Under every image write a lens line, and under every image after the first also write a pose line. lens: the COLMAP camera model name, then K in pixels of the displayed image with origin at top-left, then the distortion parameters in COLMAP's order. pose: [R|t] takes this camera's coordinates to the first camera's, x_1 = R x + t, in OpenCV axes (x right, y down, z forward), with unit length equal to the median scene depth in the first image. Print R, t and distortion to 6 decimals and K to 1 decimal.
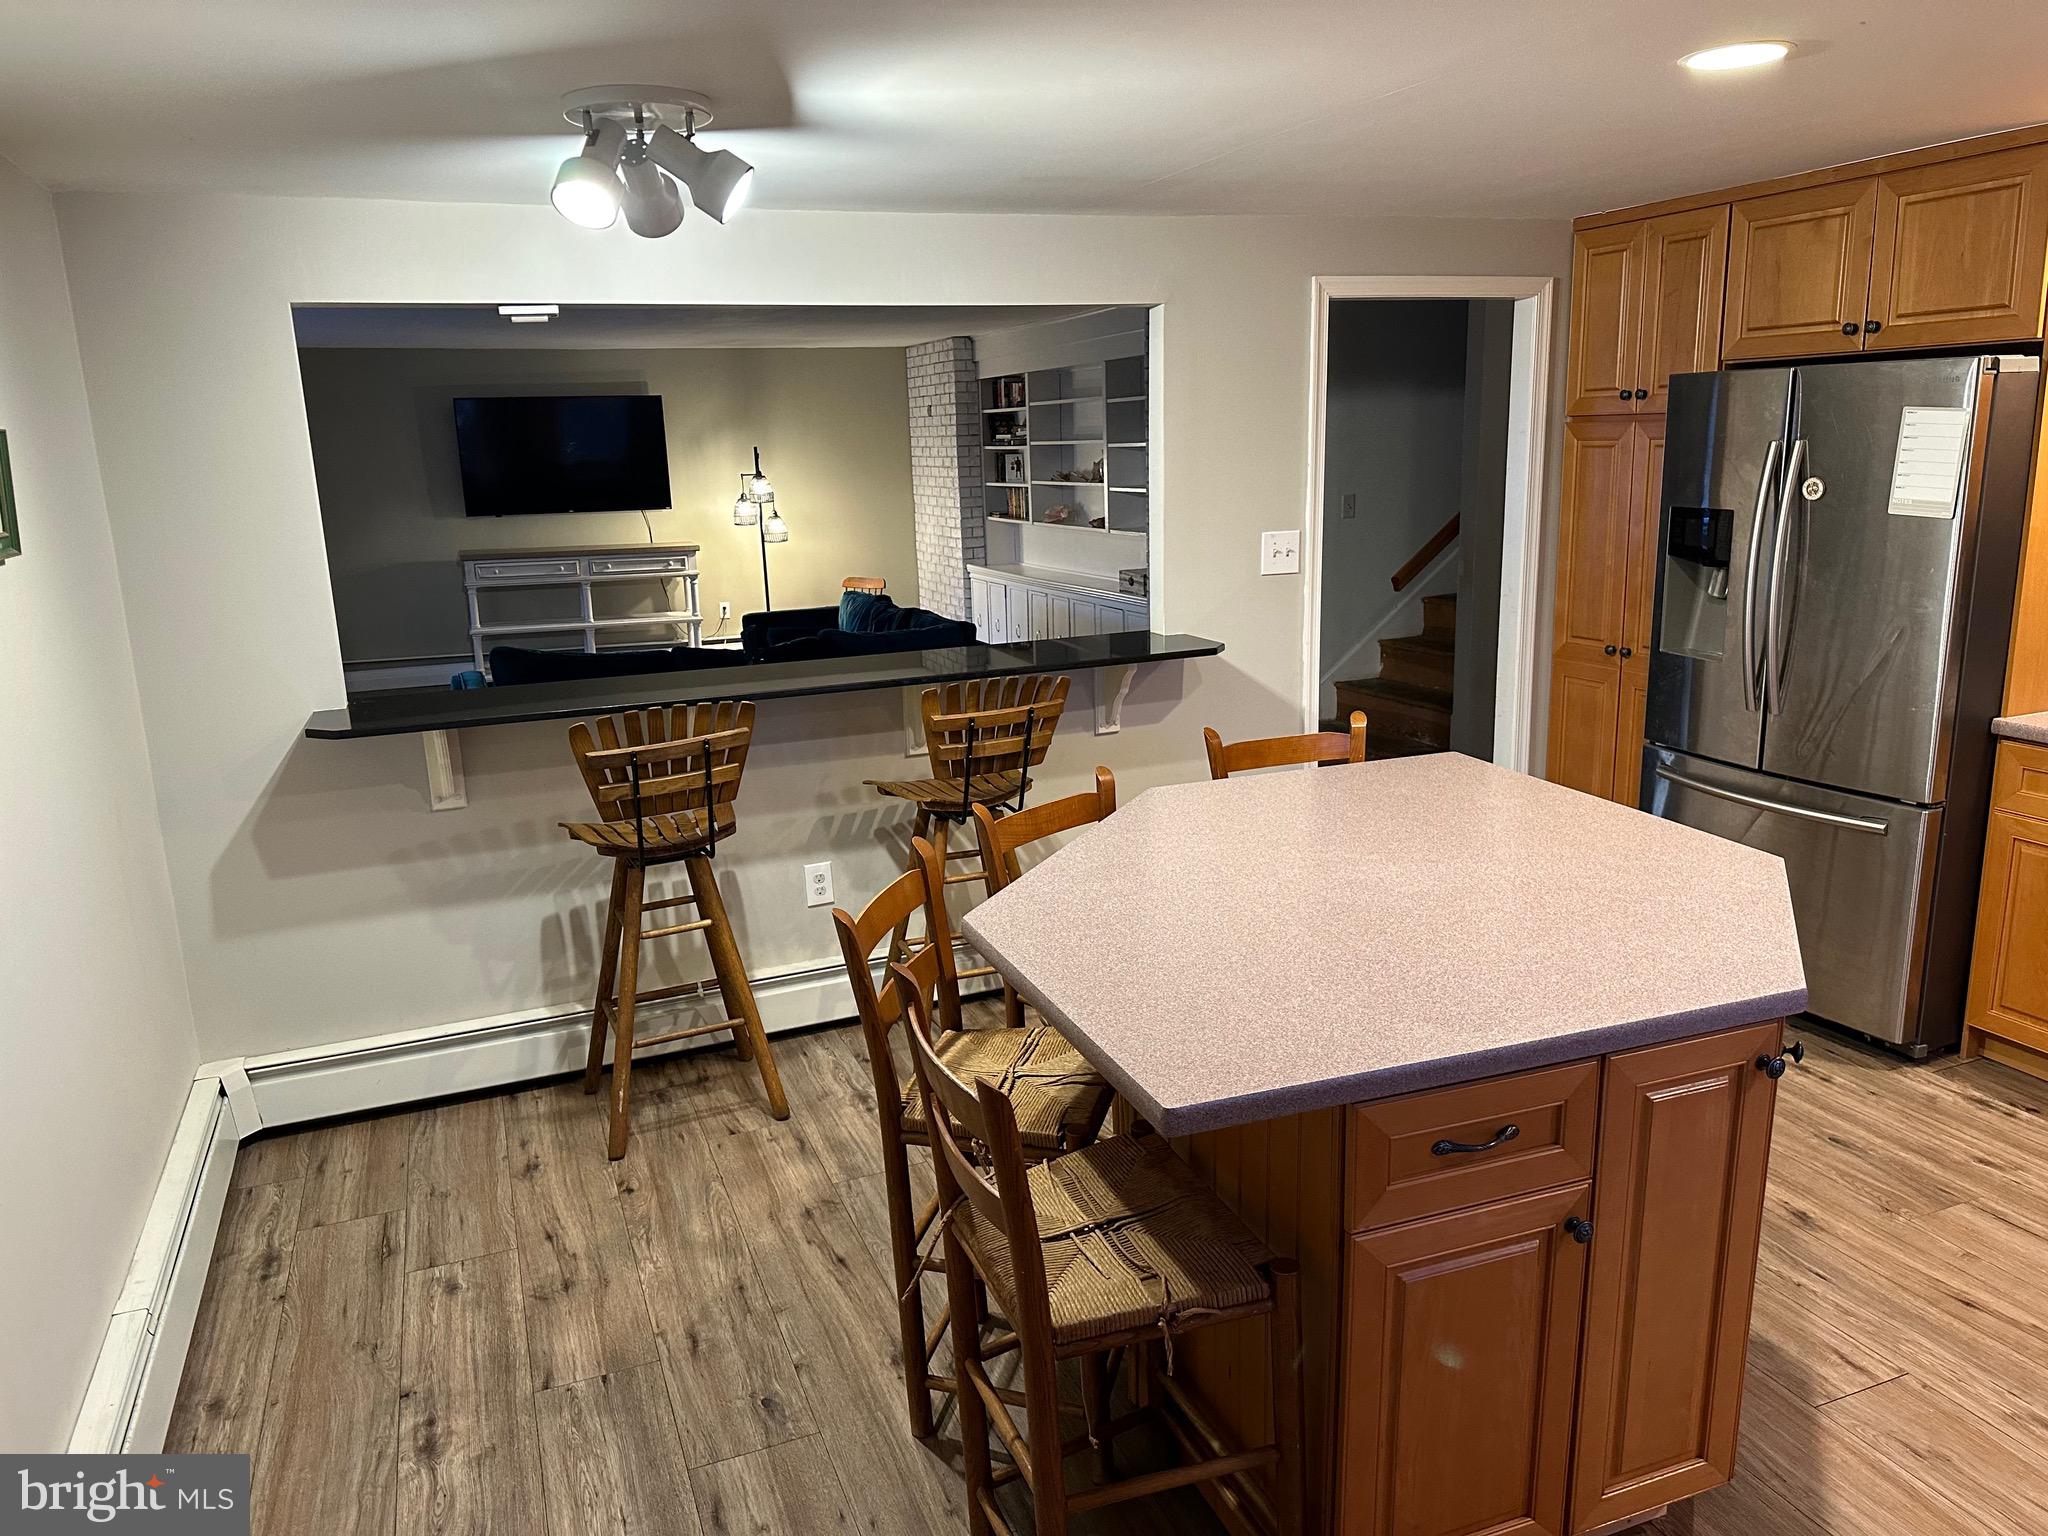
lens RADIAL K [[1437.1, 0, 1012.8], [0, 1437.1, 772.1], [0, 0, 1]] dist [0.076327, -0.104057]
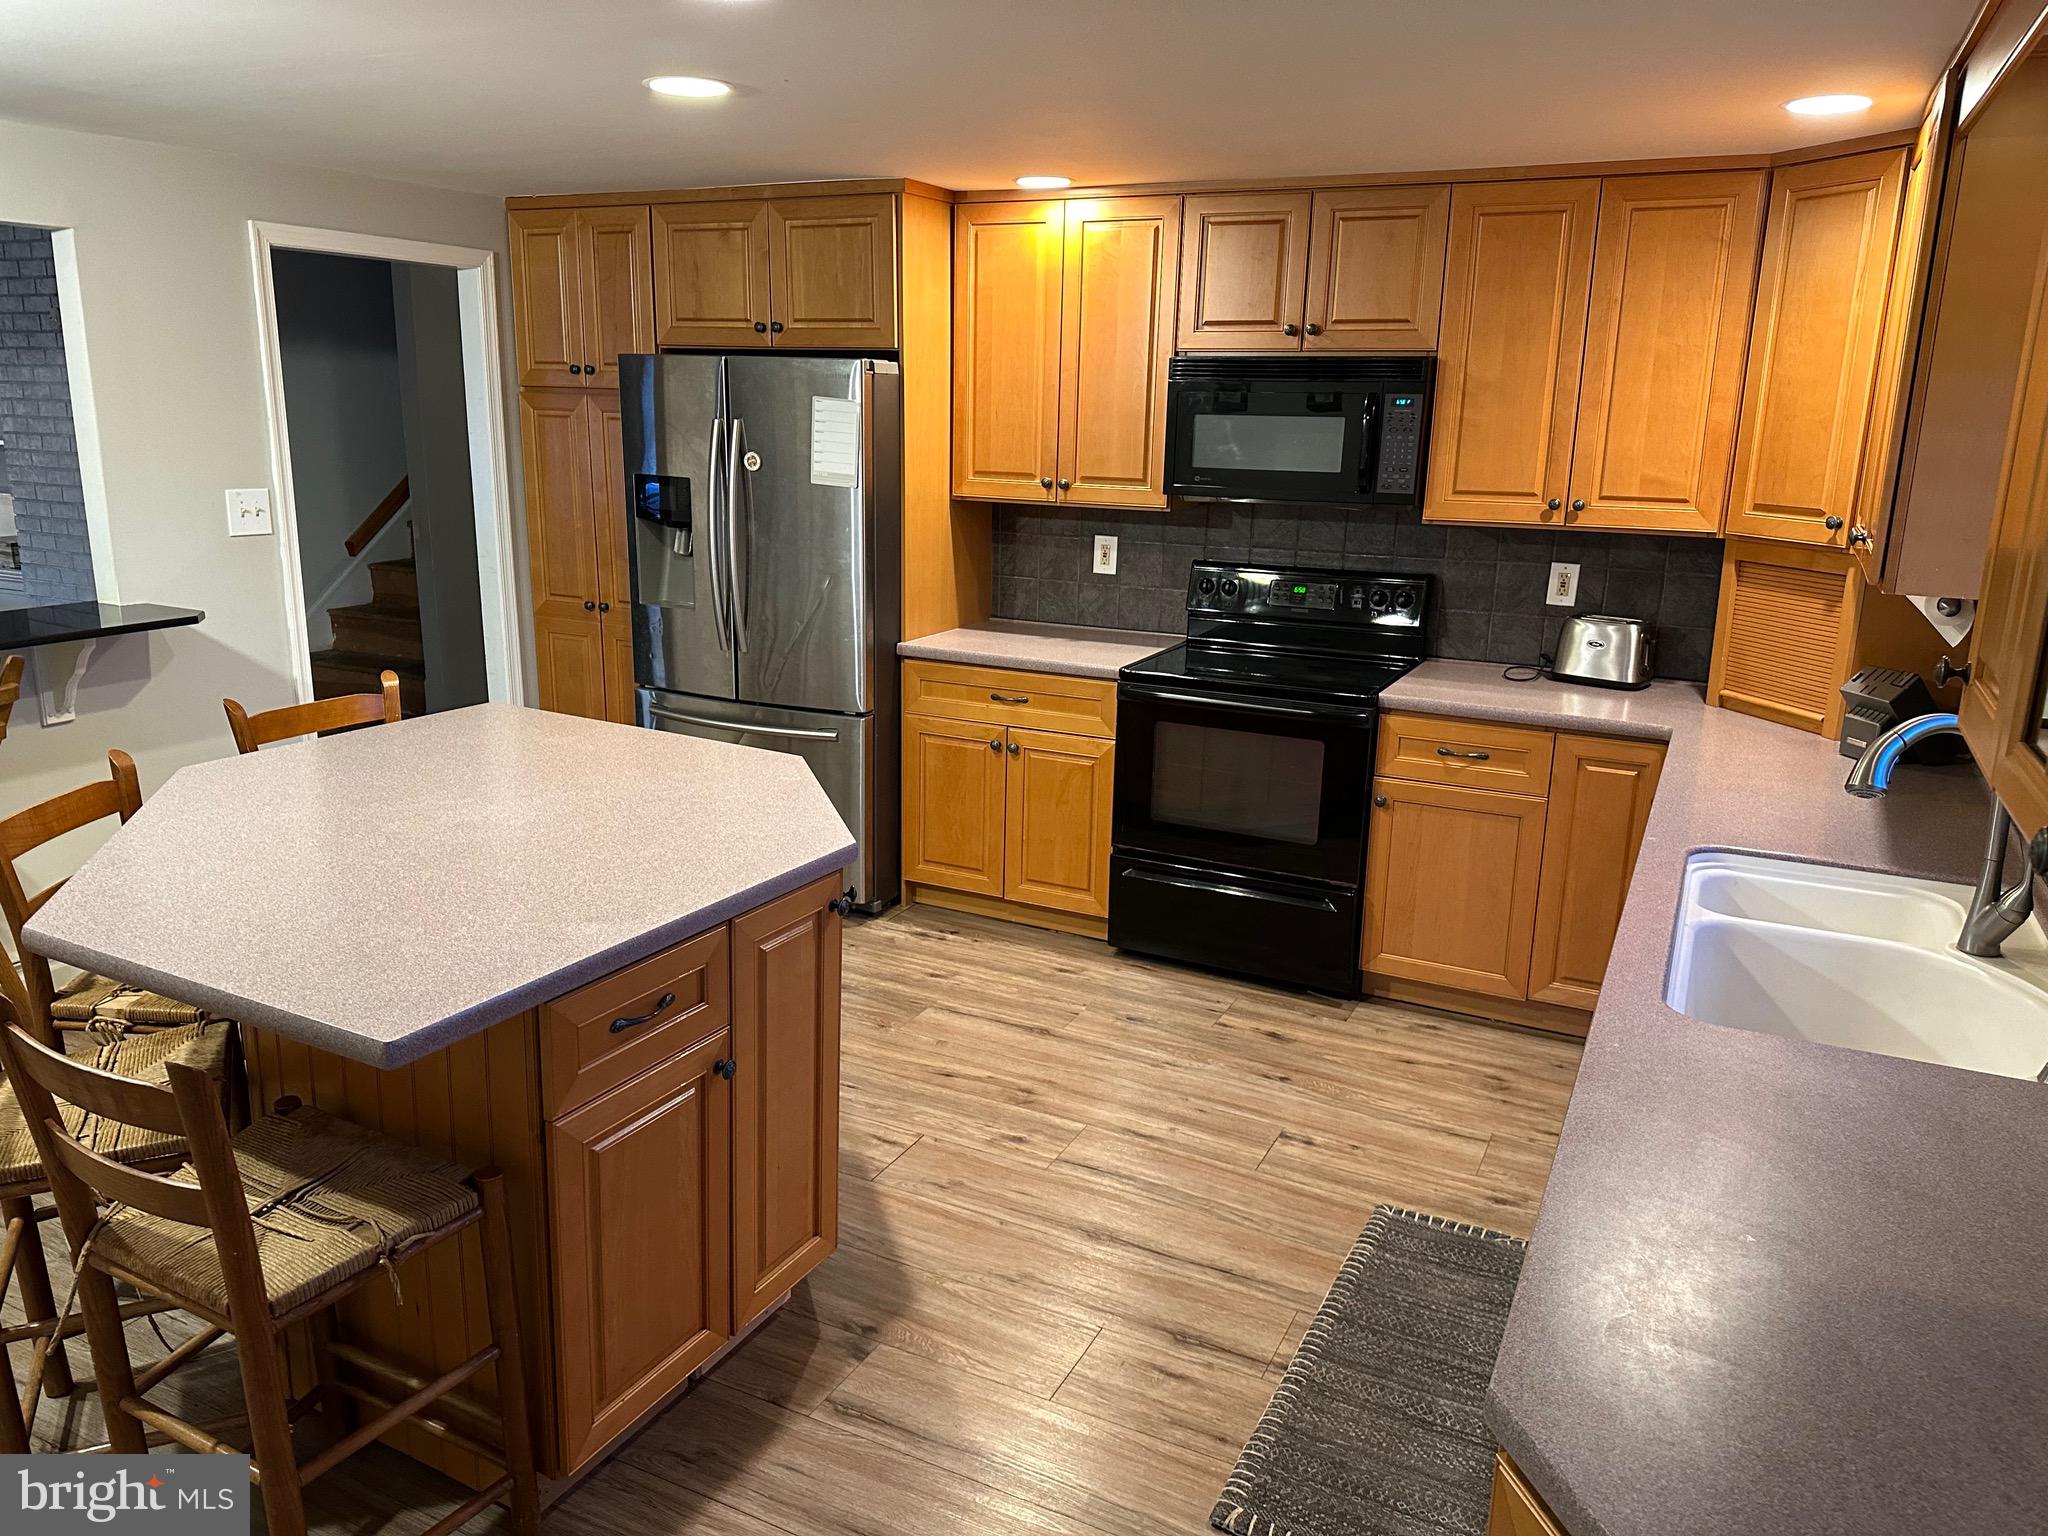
lens RADIAL K [[1437.1, 0, 1031.9], [0, 1437.1, 773.1], [0, 0, 1]] dist [0.076327, -0.104057]
pose [[0.739922, -0.118905, 0.662101, -0.095306], [0.106002, 0.992567, 0.059792, 0.013640], [-0.664289, 0.025942, 0.747026, -0.035825]]
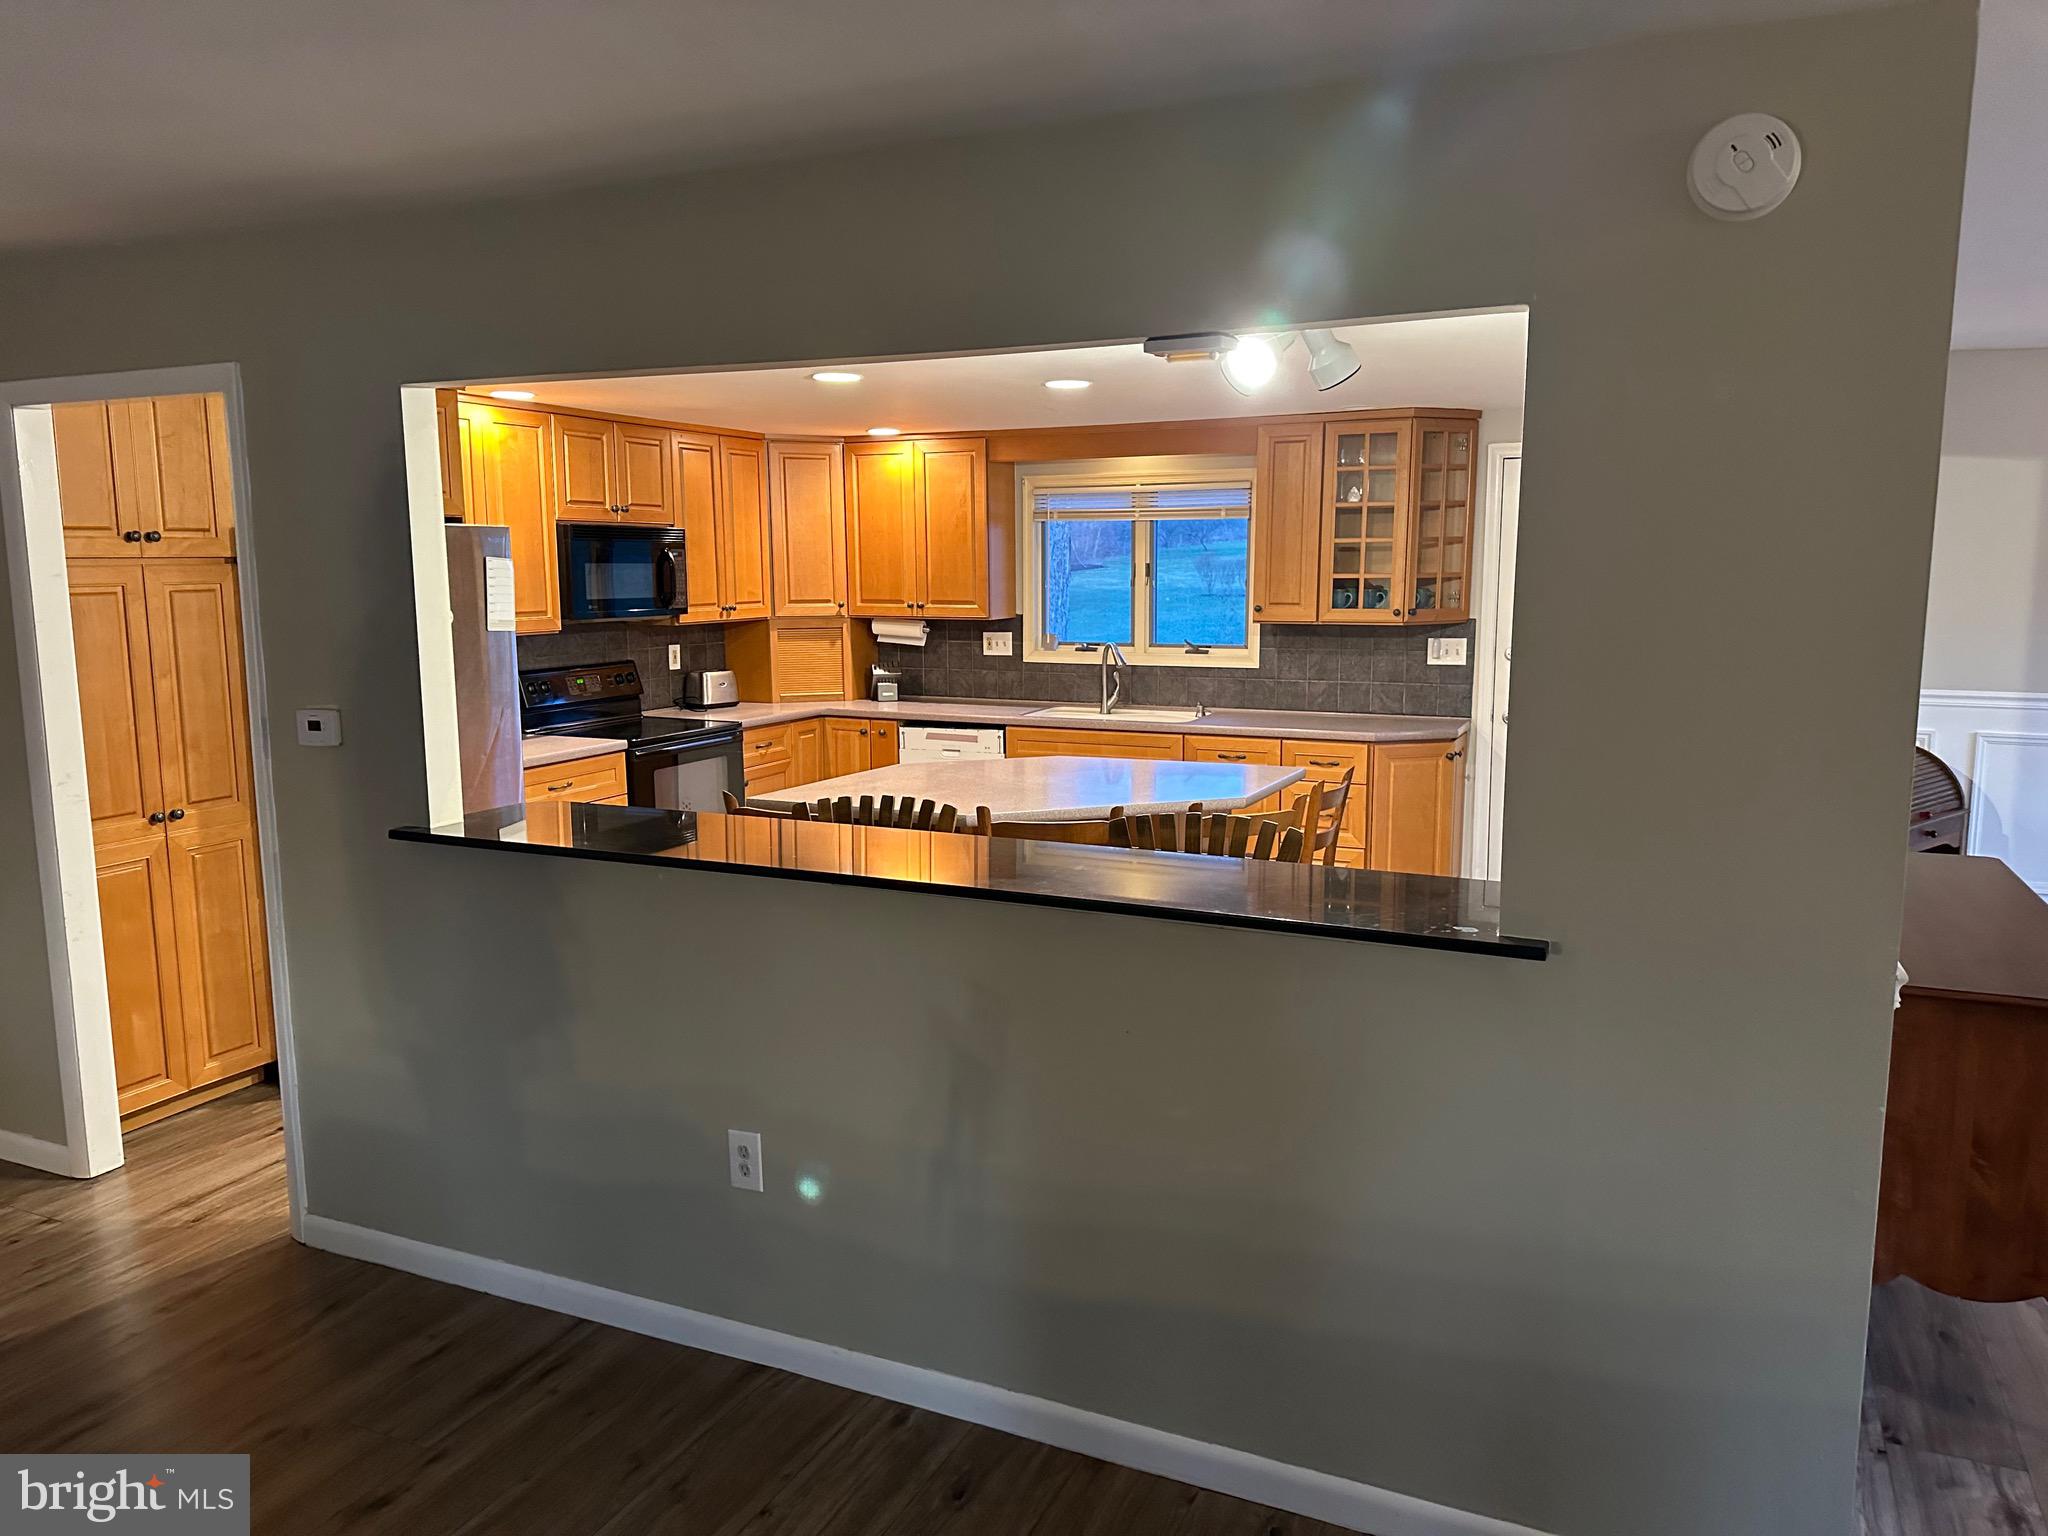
lens RADIAL K [[1437.1, 0, 1040.9], [0, 1437.1, 781.2], [0, 0, 1]] dist [0.076327, -0.104057]
pose [[-0.698155, -0.070648, 0.712453, -0.746529], [0.191641, 0.940366, 0.281044, -0.310105], [-0.689822, 0.332747, -0.642982, 1.472976]]
